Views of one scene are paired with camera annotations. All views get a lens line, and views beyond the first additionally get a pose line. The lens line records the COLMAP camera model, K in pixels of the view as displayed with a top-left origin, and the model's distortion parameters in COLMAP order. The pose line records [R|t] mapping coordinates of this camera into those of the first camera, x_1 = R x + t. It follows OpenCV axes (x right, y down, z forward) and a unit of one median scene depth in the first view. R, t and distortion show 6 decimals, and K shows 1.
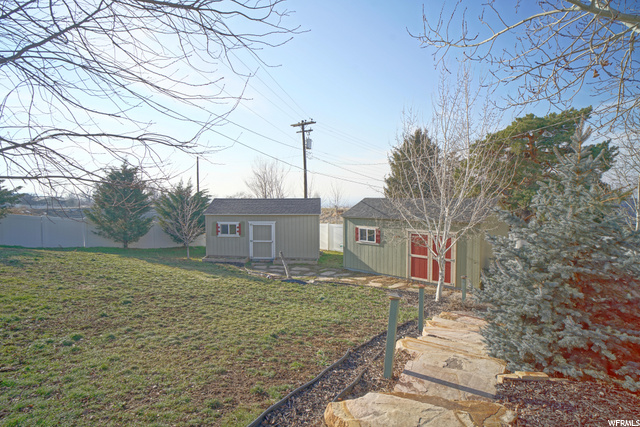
lens RADIAL K [[331.3, 0, 318.9], [0, 331.3, 212.4], [0, 0, 1]] dist [-0.001543, 0.000199]
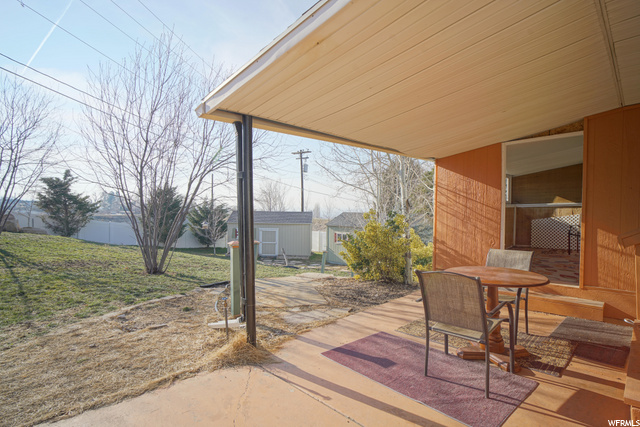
lens RADIAL K [[331.3, 0, 319.8], [0, 331.3, 214.0], [0, 0, 1]] dist [-0.001543, 0.000199]
pose [[0.999893, 0.014570, 0.001120, 0.031448], [-0.014530, 0.999431, -0.030449, 0.006166], [-0.001563, 0.030430, 0.999536, -0.322783]]
